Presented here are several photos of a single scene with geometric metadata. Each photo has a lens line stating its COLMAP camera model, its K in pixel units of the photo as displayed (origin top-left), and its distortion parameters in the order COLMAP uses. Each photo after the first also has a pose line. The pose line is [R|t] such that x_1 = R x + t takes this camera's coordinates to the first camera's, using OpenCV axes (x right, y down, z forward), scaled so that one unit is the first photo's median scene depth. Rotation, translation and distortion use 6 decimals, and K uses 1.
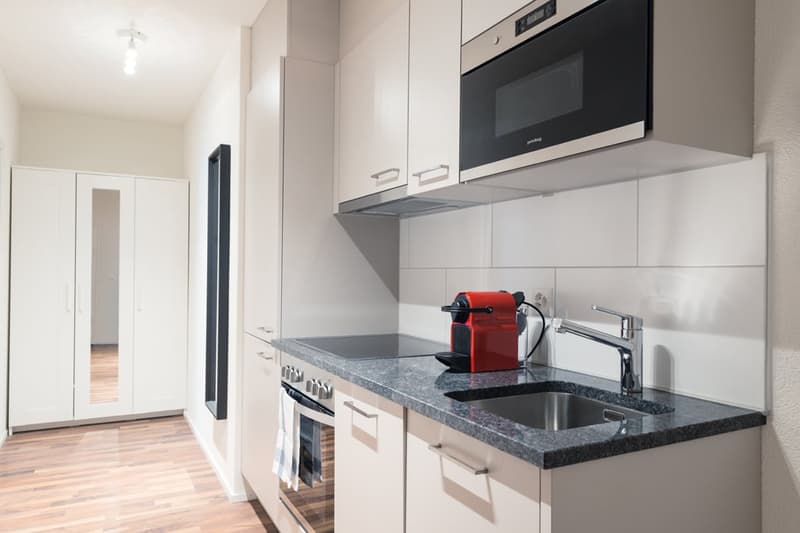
lens RADIAL K [[552.0, 0, 386.1], [0, 552.0, 264.7], [0, 0, 1]] dist [0.013559, -0.011039]
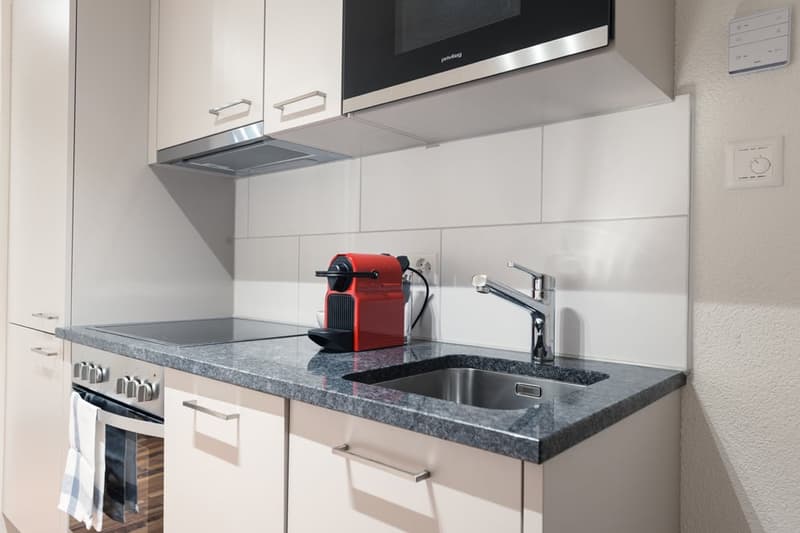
lens RADIAL K [[552.0, 0, 401.7], [0, 552.0, 266.2], [0, 0, 1]] dist [0.013559, -0.011039]
pose [[0.929617, 0.005928, 0.368479, -0.079485], [-0.010494, 0.999891, 0.010389, 0.061393], [-0.368377, -0.013525, 0.929578, 0.227576]]
